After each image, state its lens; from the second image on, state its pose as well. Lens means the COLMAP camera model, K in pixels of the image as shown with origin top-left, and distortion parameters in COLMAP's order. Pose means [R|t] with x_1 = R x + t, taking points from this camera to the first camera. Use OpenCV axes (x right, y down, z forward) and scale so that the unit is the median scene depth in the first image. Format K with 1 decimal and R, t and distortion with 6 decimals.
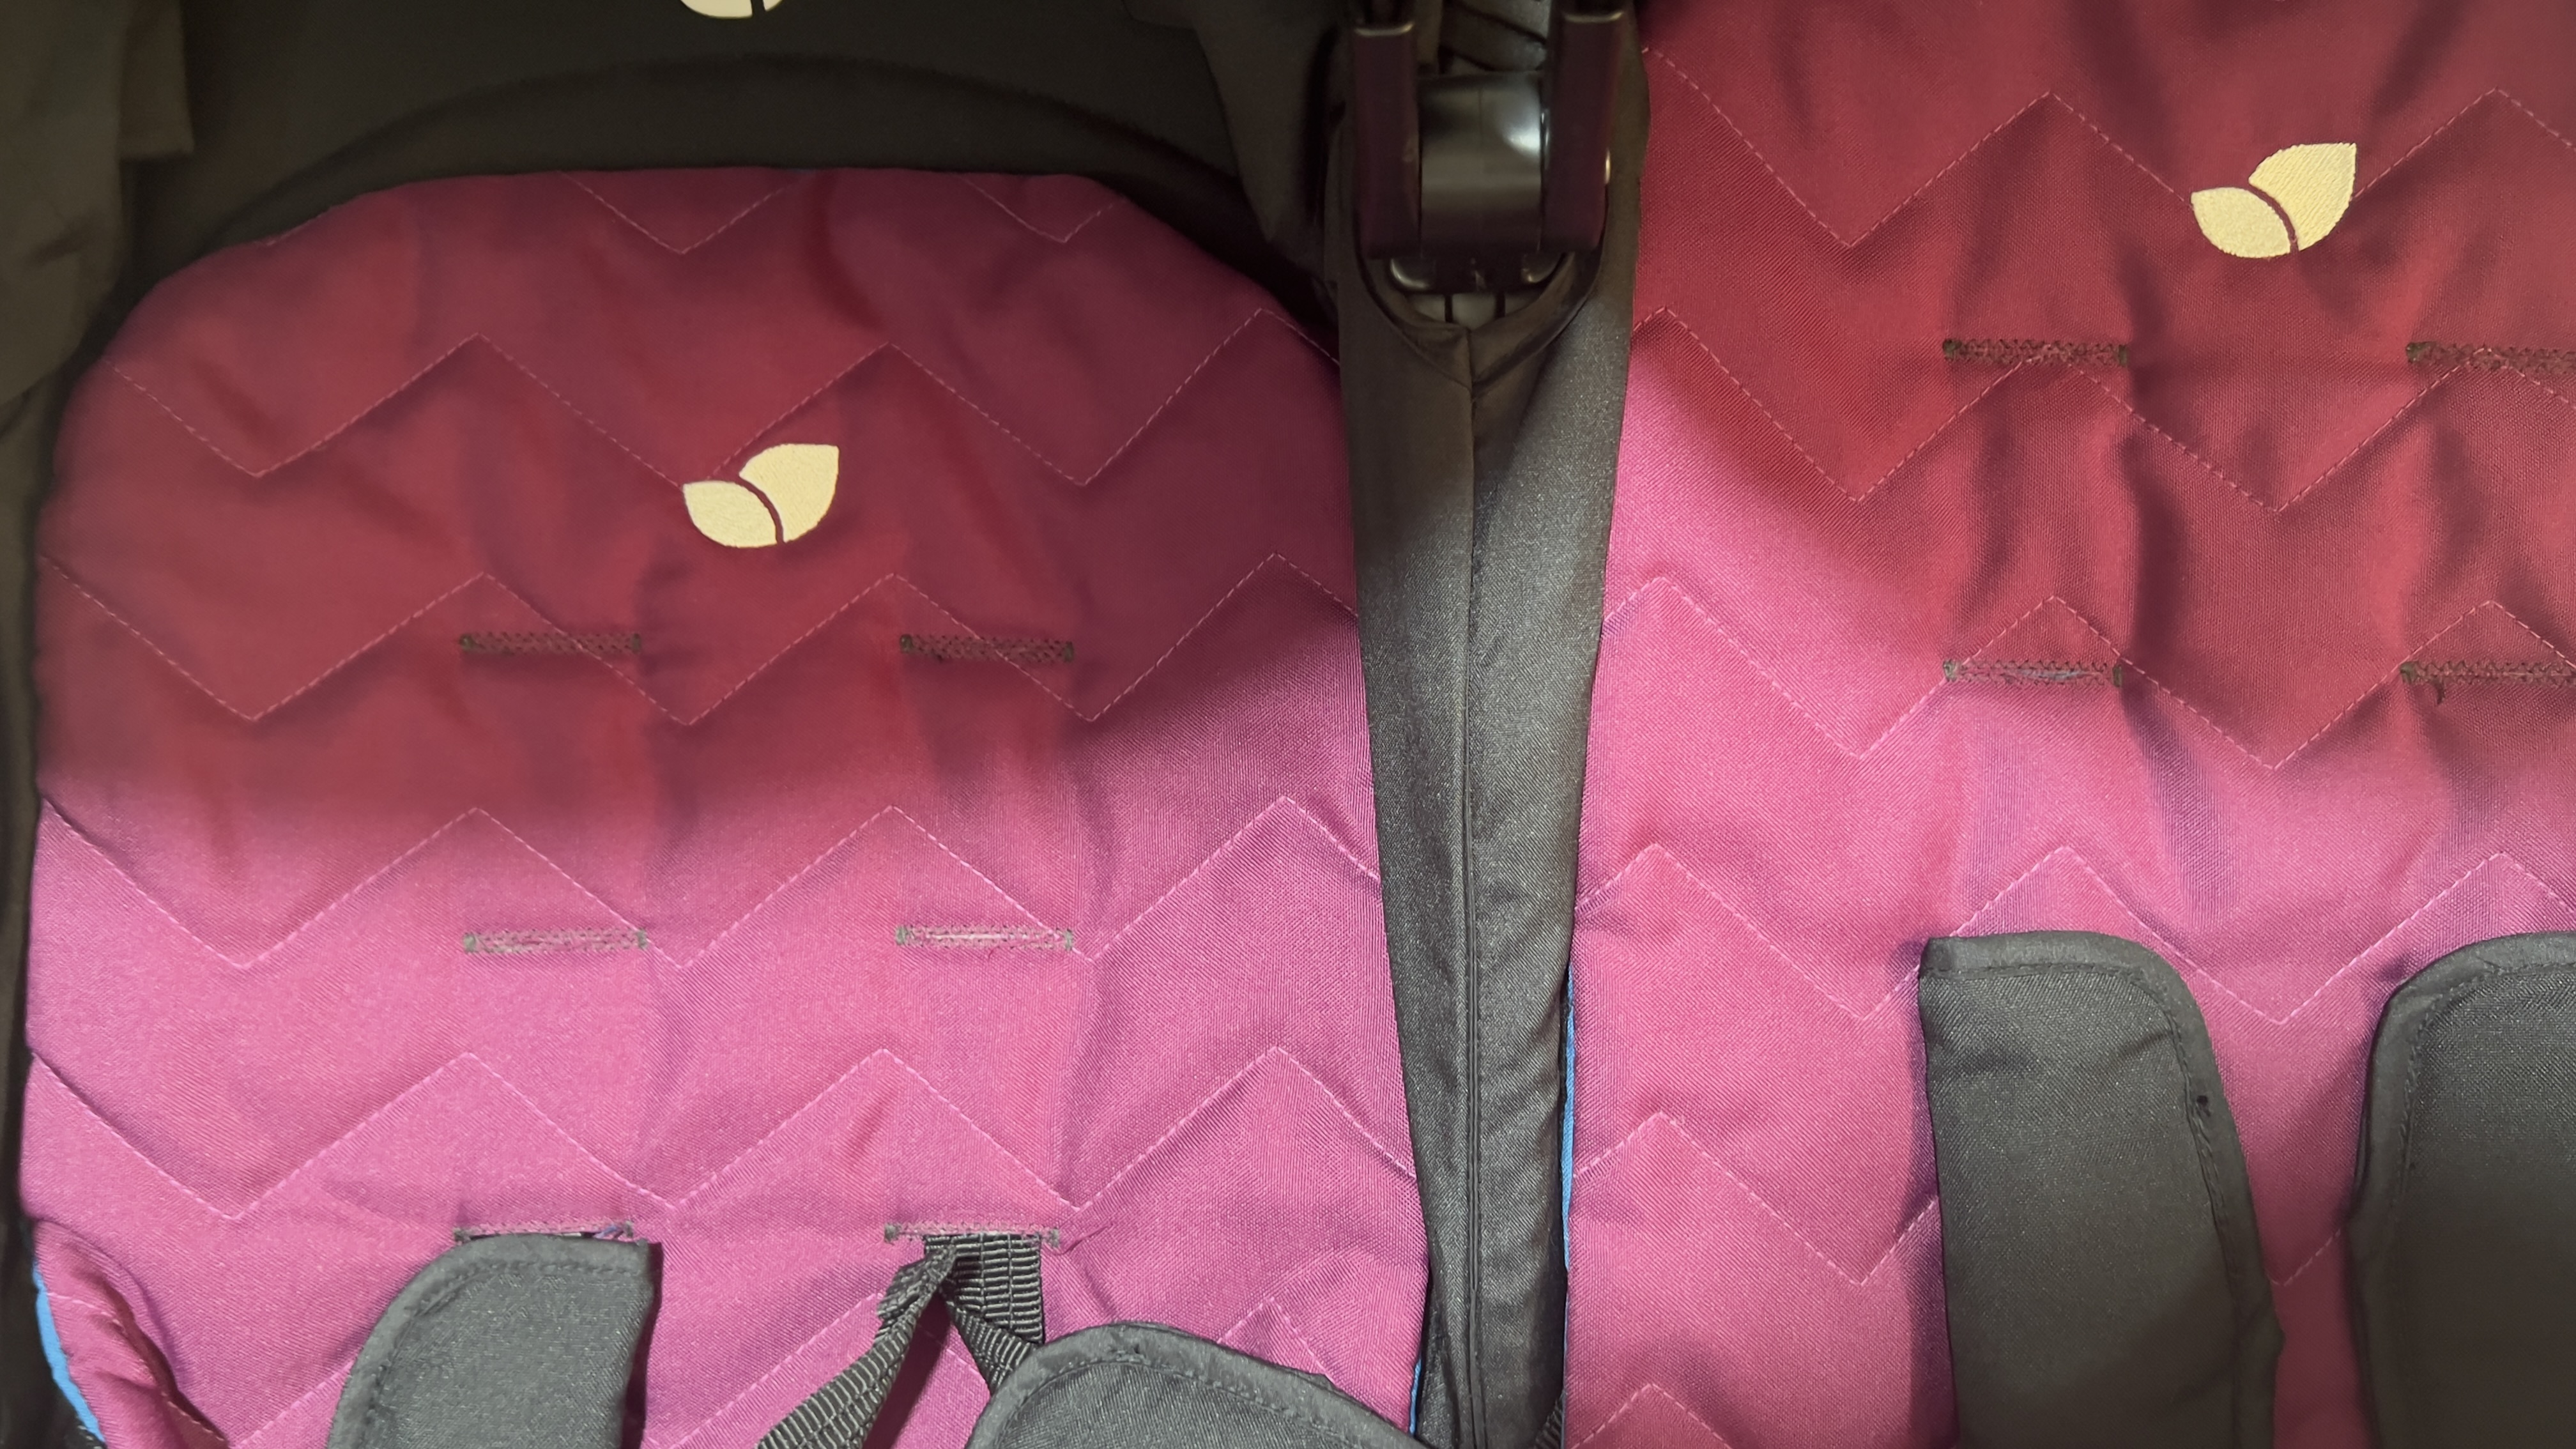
lens RADIAL K [[2190.8, 0, 1376.7], [0, 2190.8, 719.1], [0, 0, 1]] dist [0.074772, -0.175655]
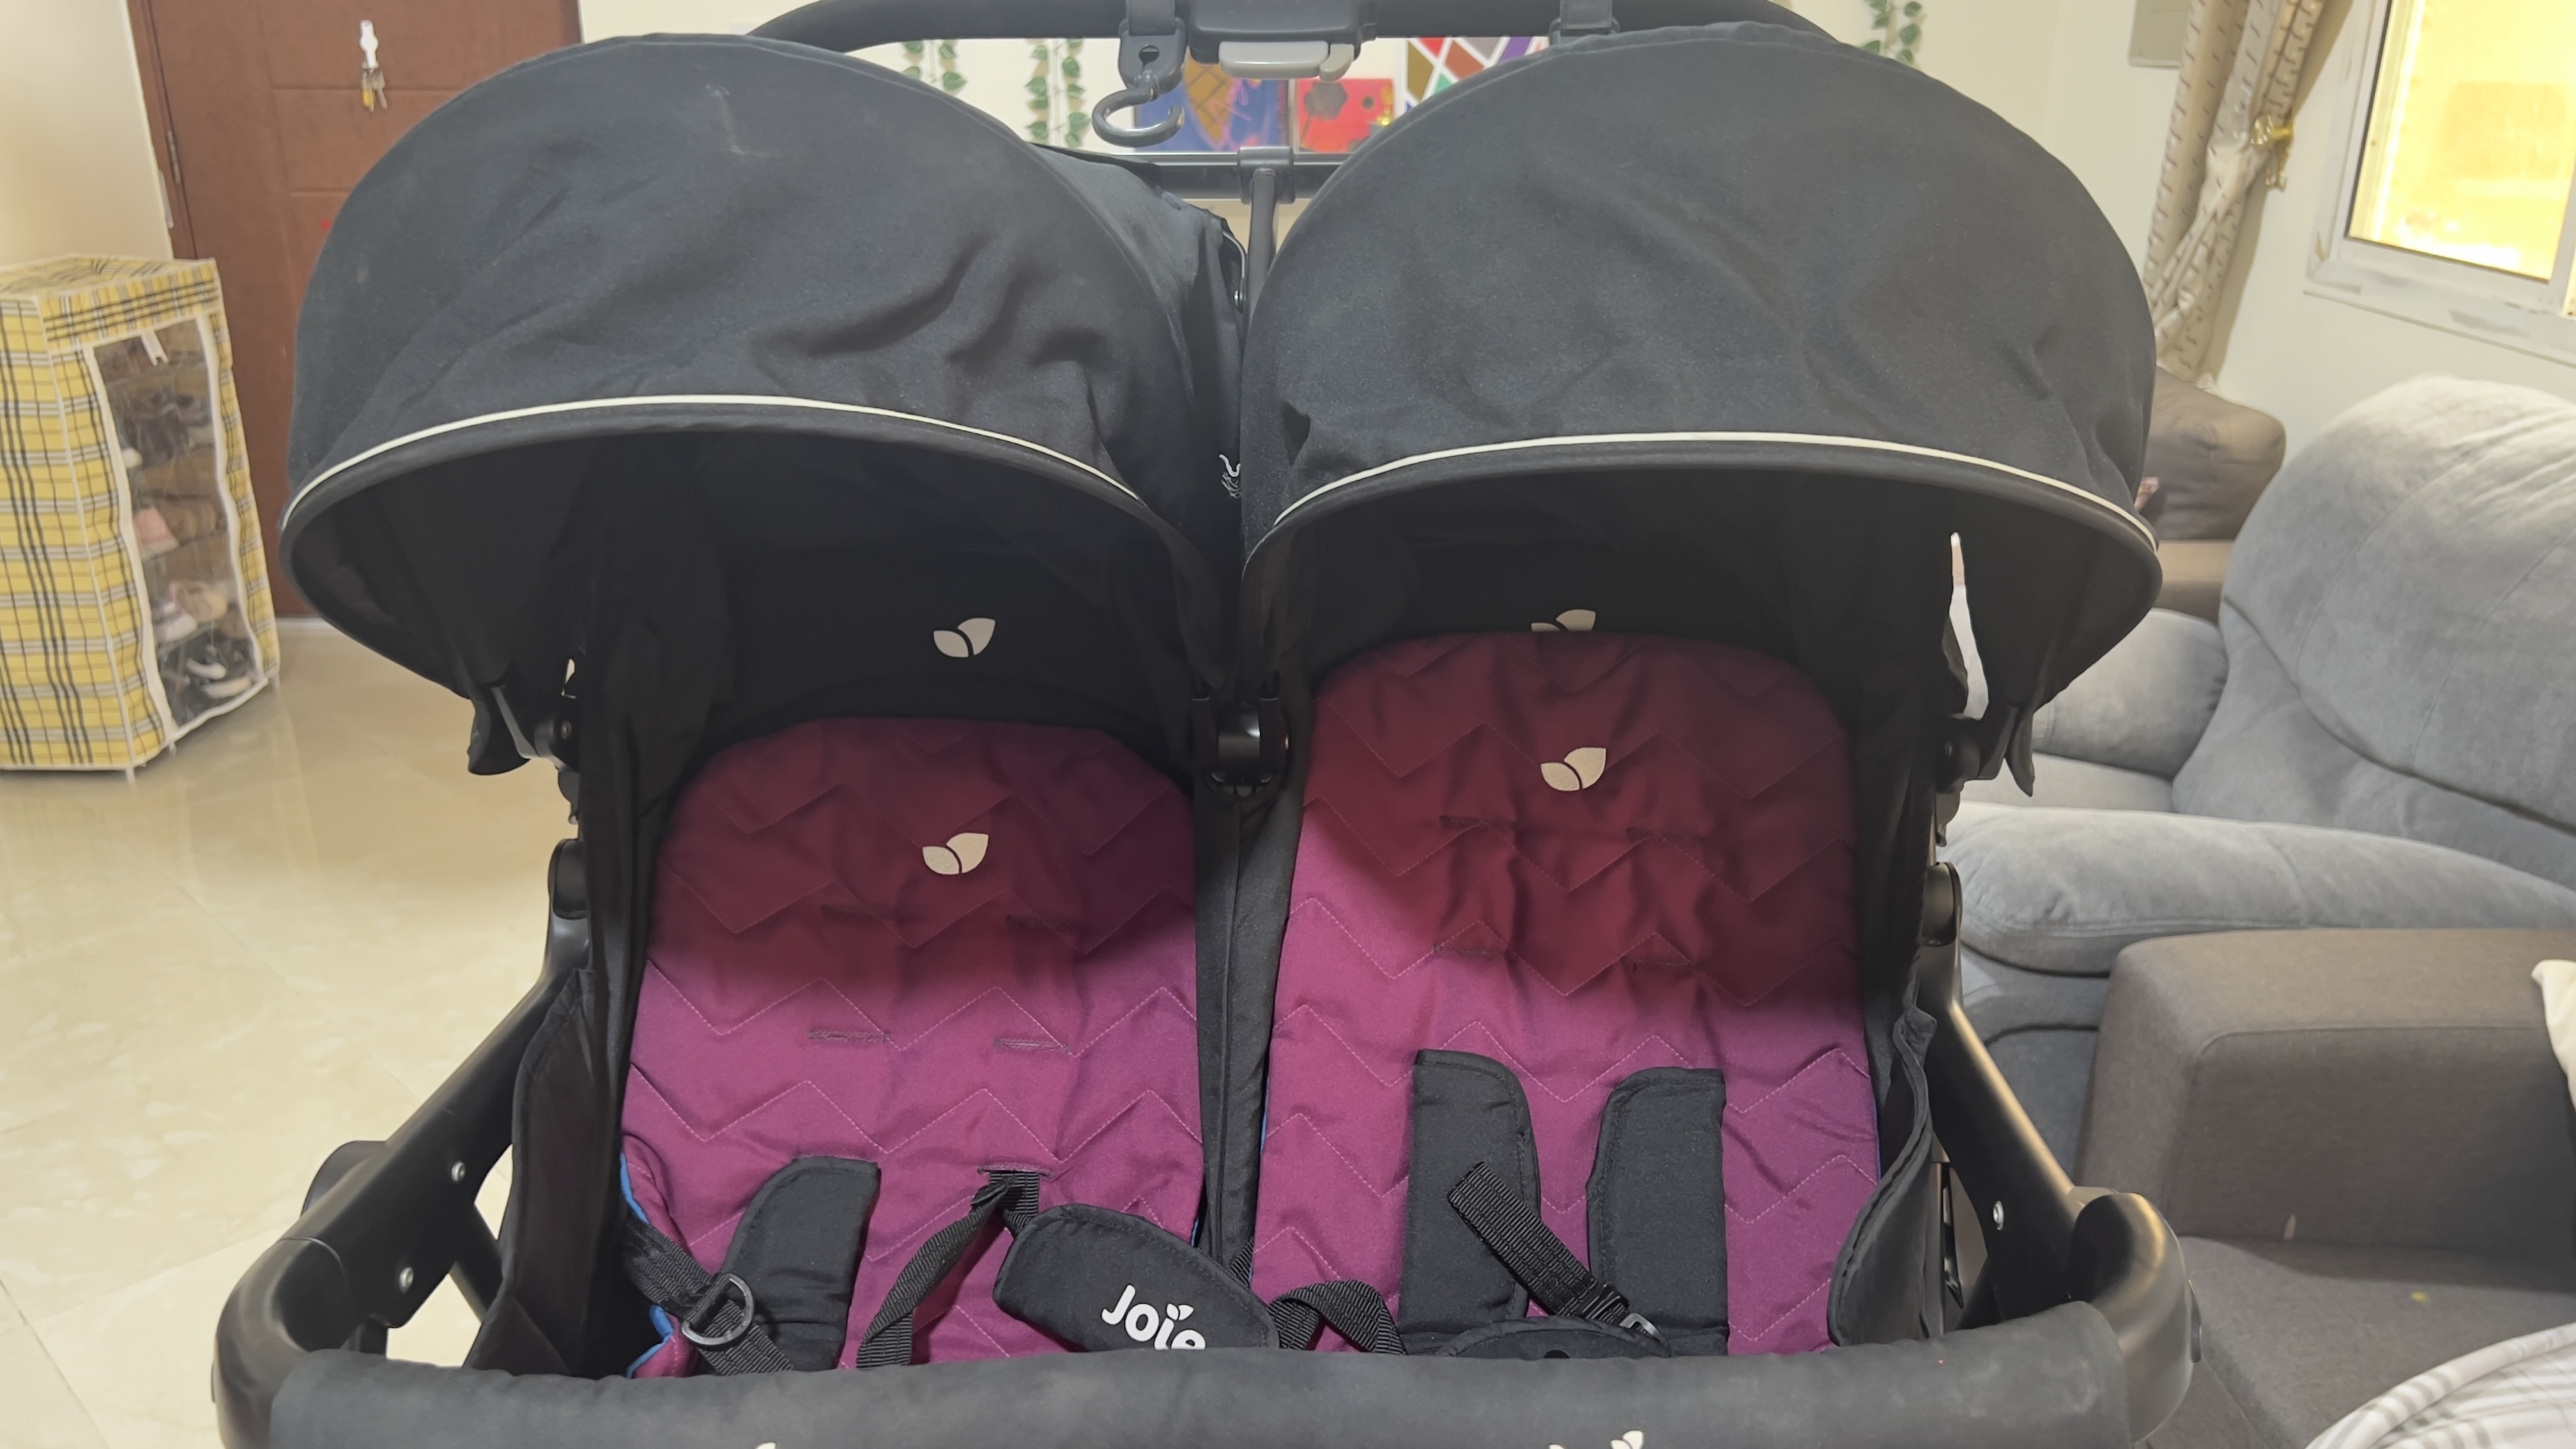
lens RADIAL K [[1936.9, 0, 1291.5], [0, 1936.9, 733.4], [0, 0, 1]] dist [0.058335, -0.080115]
pose [[0.998153, 0.055972, -0.023627, 0.135627], [-0.059841, 0.972942, -0.223166, 0.234084], [0.010497, 0.224168, 0.974494, -1.145816]]
